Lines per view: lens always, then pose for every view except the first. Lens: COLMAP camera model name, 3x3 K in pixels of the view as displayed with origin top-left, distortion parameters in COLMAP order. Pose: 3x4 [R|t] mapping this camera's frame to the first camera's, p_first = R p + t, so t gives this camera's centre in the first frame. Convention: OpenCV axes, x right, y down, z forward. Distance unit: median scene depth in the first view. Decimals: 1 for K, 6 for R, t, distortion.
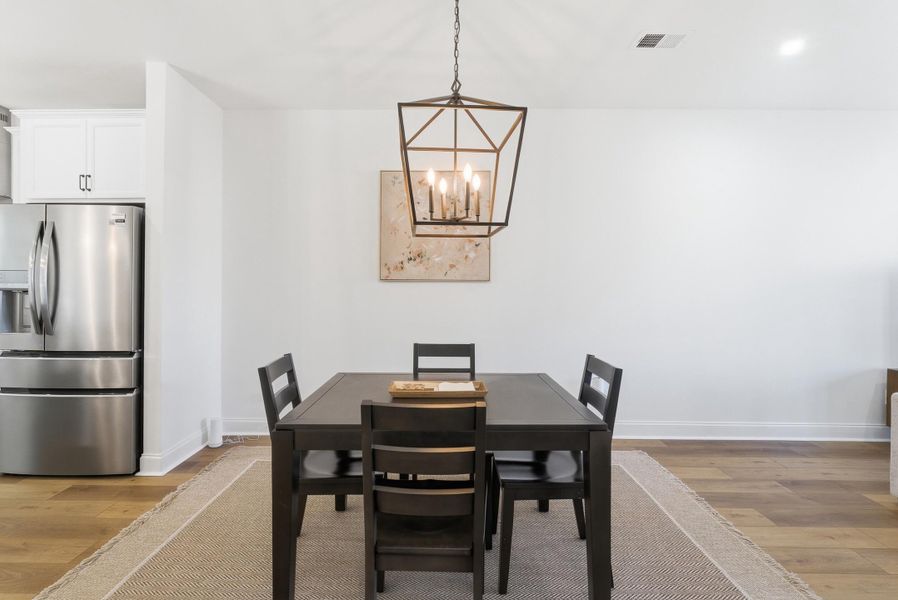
lens RADIAL K [[406.7, 0, 449.0], [0, 406.7, 287.4], [0, 0, 1]] dist [-0.003004, -0.000002]
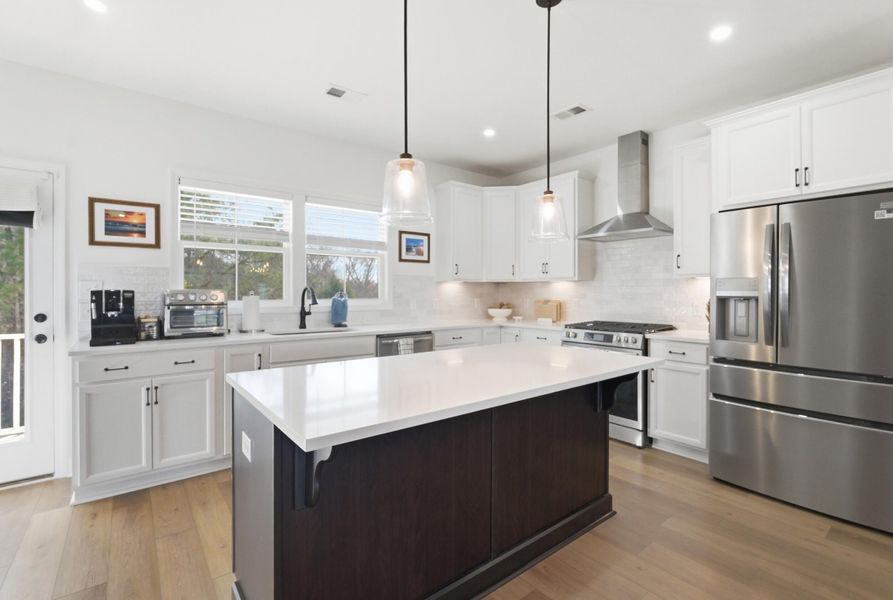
lens RADIAL K [[410.4, 0, 448.8], [0, 410.4, 292.4], [0, 0, 1]] dist [-0.008188, 0.000027]
pose [[0.643423, -0.003068, -0.765504, -0.595509], [0.002712, 0.999995, -0.001729, -0.007409], [0.765506, -0.000964, 0.643428, -0.138156]]
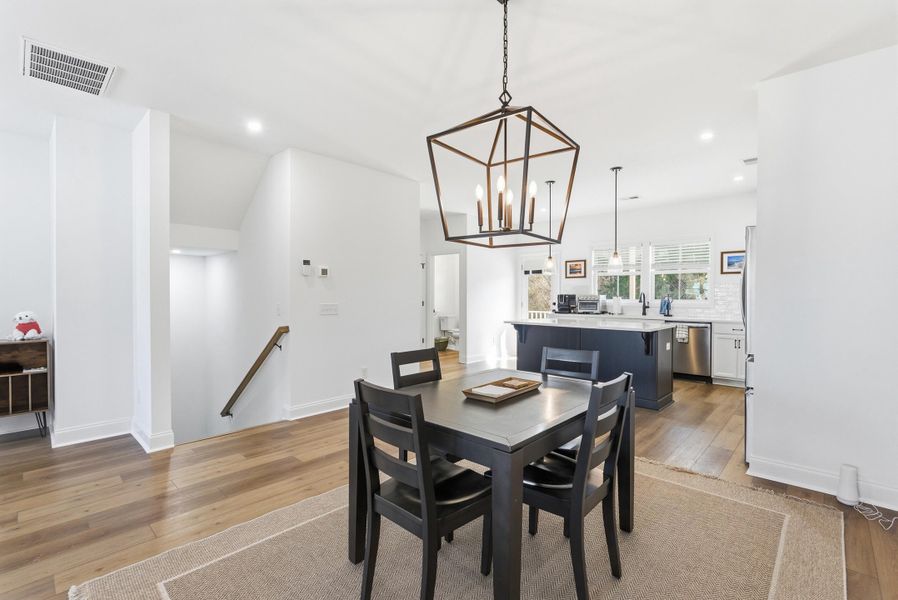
lens RADIAL K [[410.4, 0, 449.0], [0, 410.4, 300.0], [0, 0, 1]] dist [0.000752, 0.000096]
pose [[-0.662218, 0.003633, -0.749302, 0.490911], [-0.005107, 0.999943, 0.009362, -0.003205], [0.749293, 0.010026, -0.662162, 0.897734]]
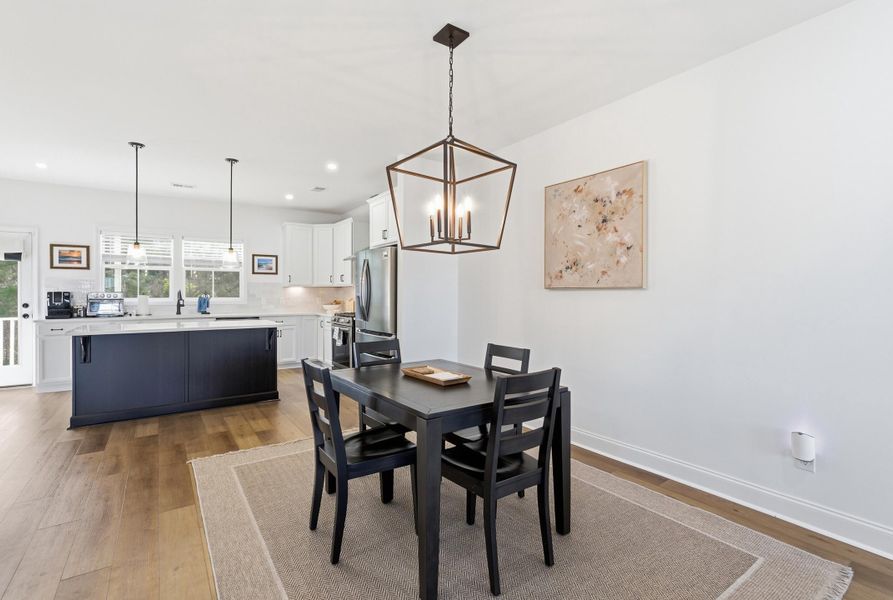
lens RADIAL K [[411.8, 0, 443.7], [0, 411.8, 296.5], [0, 0, 1]] dist [-0.002491, -0.000203]
pose [[0.589963, 0.002398, -0.807426, 0.557867], [0.000688, 0.999994, 0.003473, -0.001137], [0.807430, -0.002605, 0.589958, 0.139471]]
